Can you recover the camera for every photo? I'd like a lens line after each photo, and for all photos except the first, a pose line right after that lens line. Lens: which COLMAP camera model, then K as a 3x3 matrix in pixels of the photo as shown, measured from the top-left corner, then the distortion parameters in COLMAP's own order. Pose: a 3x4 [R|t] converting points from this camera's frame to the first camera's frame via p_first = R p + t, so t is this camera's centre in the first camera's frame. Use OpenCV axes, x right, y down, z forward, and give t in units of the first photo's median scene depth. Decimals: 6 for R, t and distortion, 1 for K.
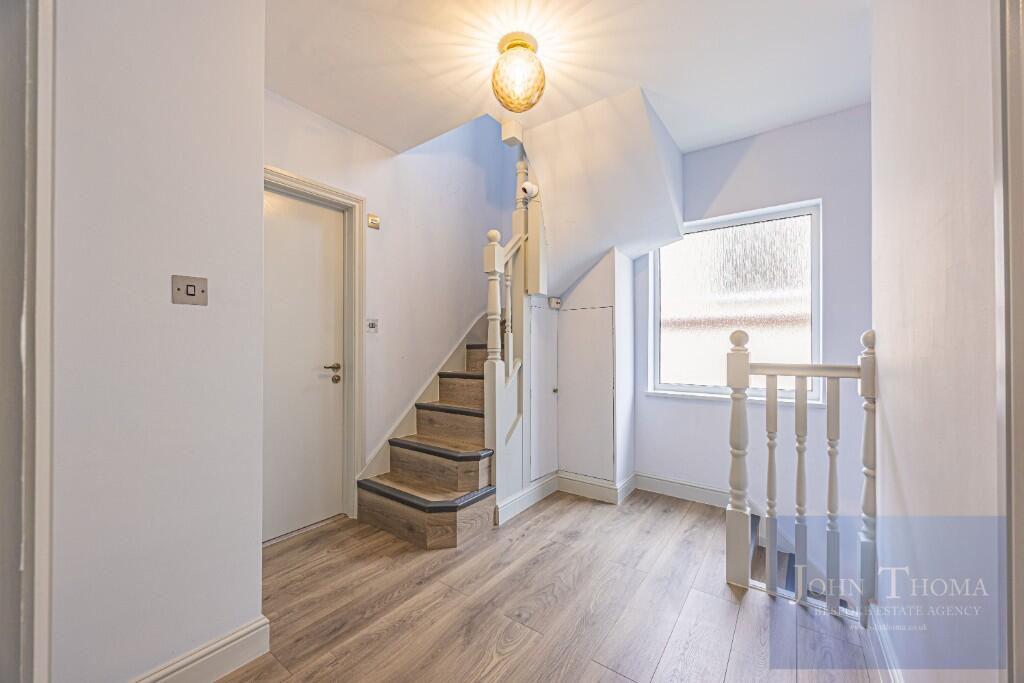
lens RADIAL K [[389.6, 0, 509.5], [0, 389.6, 344.3], [0, 0, 1]] dist [0.001120, 0.000070]
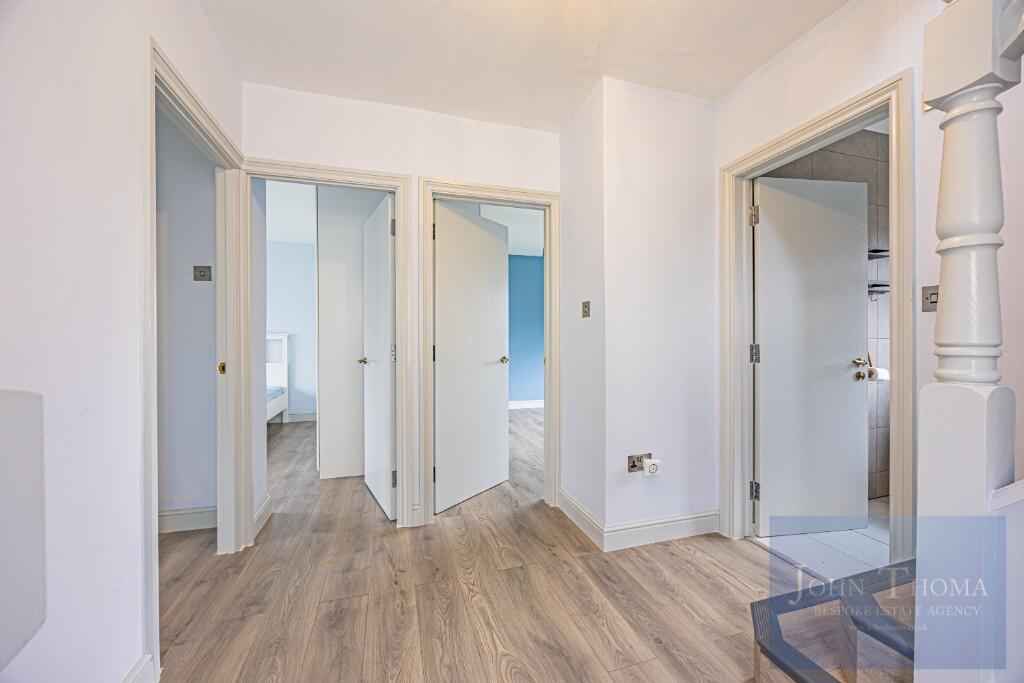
lens RADIAL K [[389.6, 0, 508.5], [0, 389.6, 341.9], [0, 0, 1]] dist [0.001120, 0.000070]
pose [[-0.597197, 0.001959, -0.802093, 0.662837], [0.006729, 0.999974, -0.002568, 0.011983], [0.802067, -0.006931, -0.597194, 1.410670]]
